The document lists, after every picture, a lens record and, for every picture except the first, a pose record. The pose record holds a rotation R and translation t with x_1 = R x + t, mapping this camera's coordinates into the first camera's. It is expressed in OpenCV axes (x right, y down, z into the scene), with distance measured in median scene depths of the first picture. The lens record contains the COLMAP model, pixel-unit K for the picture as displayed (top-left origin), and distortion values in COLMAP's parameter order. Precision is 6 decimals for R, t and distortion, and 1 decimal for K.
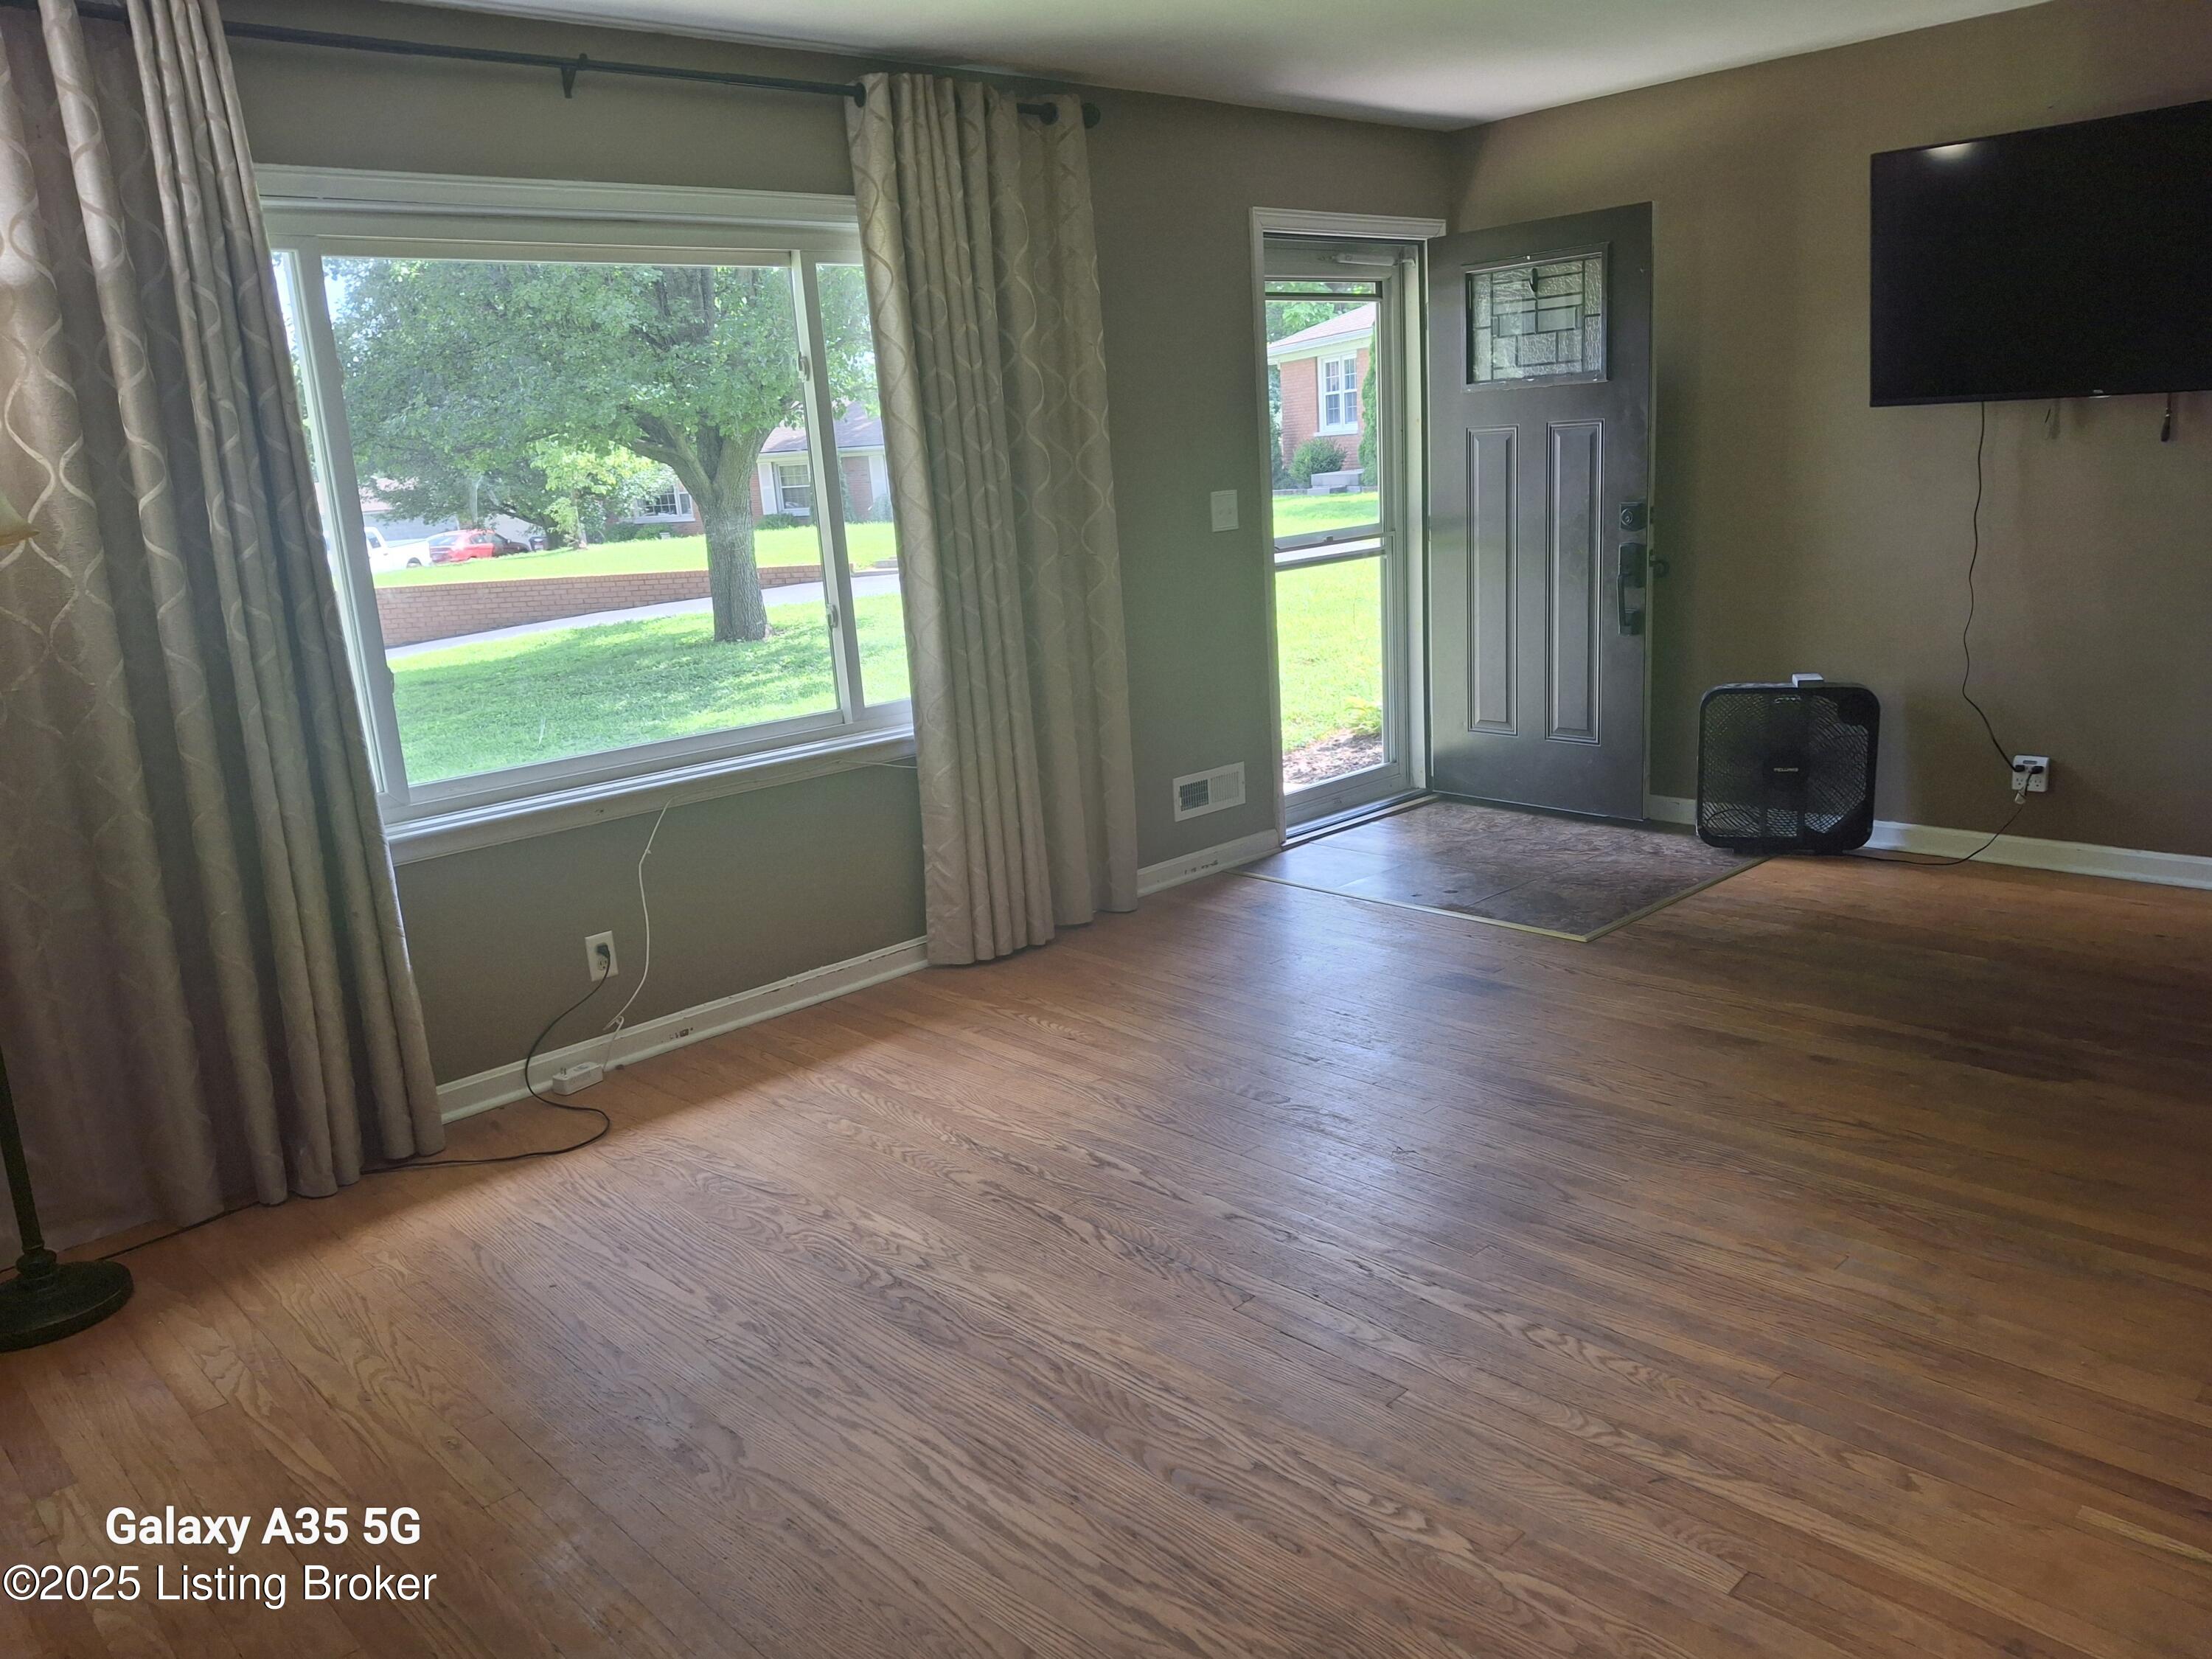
lens RADIAL K [[1635.0, 0, 1106.0], [0, 1635.0, 829.5], [0, 0, 1]] dist [0.068703, -0.114239]
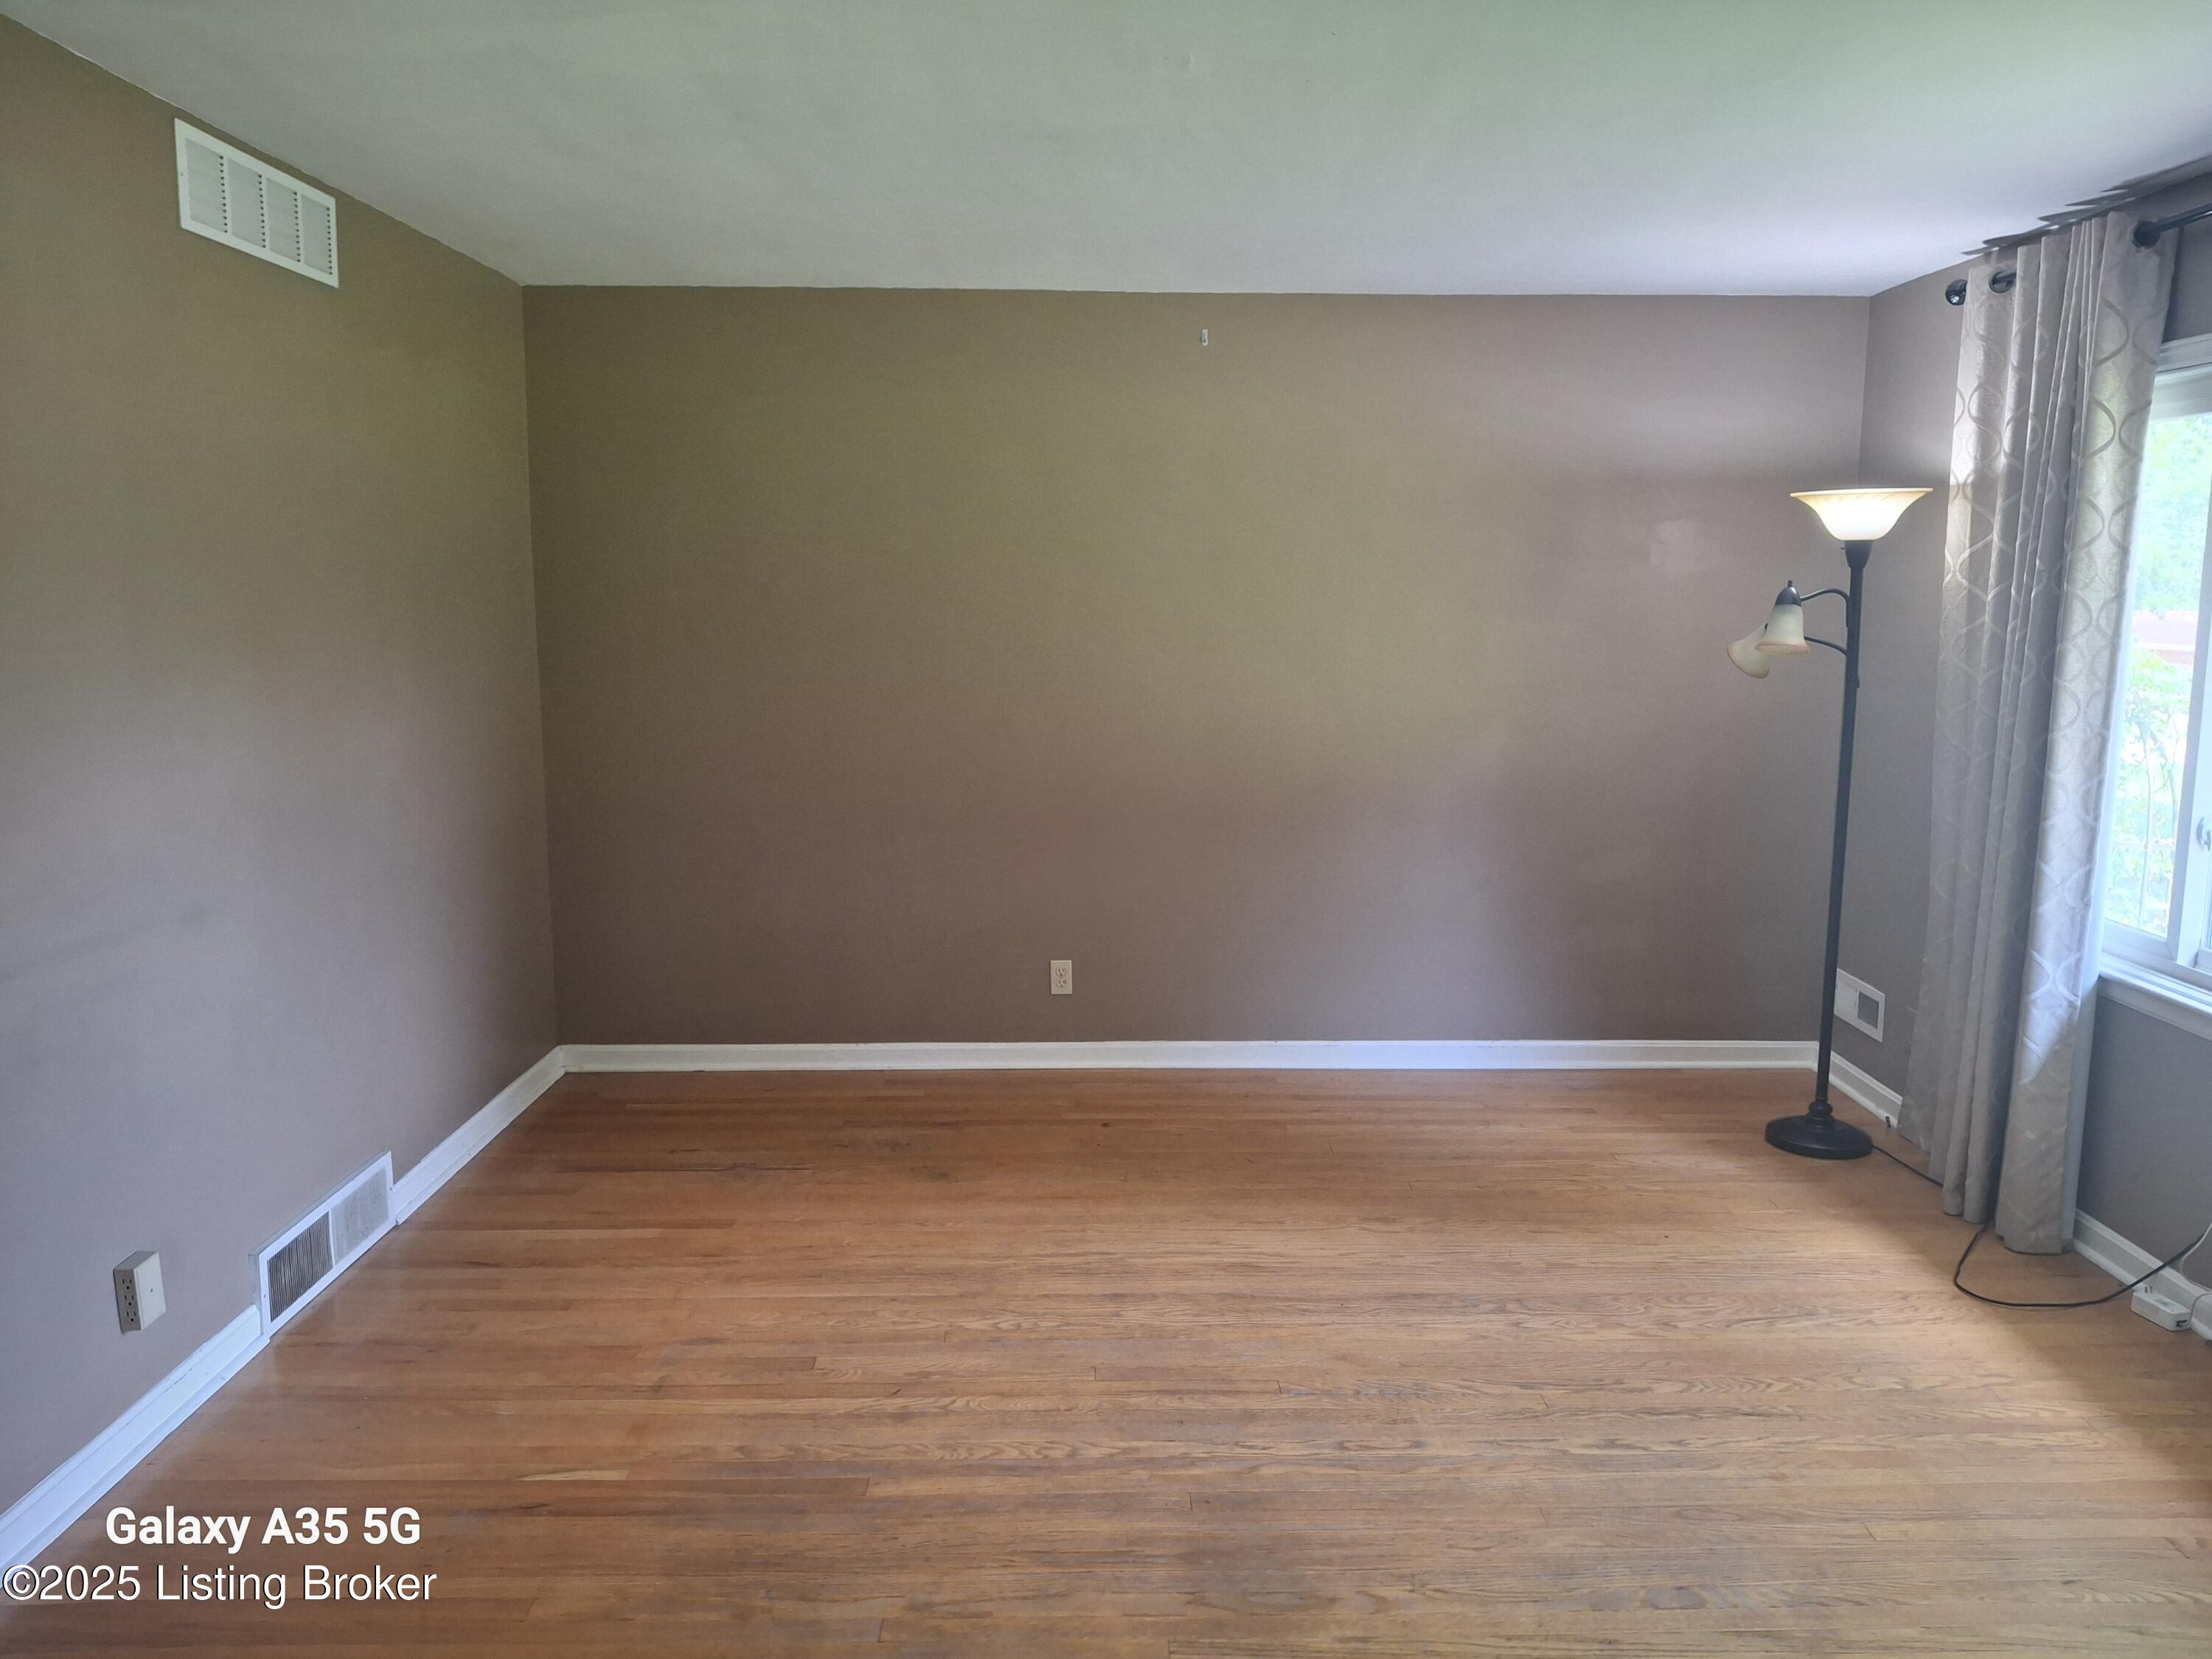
lens RADIAL K [[1635.0, 0, 1106.0], [0, 1635.0, 829.5], [0, 0, 1]] dist [0.068703, -0.114239]
pose [[-0.677759, 0.168989, -0.715602, 1.012637], [-0.130484, 0.930141, 0.343236, -0.495671], [0.723614, 0.326006, -0.608361, 1.628835]]
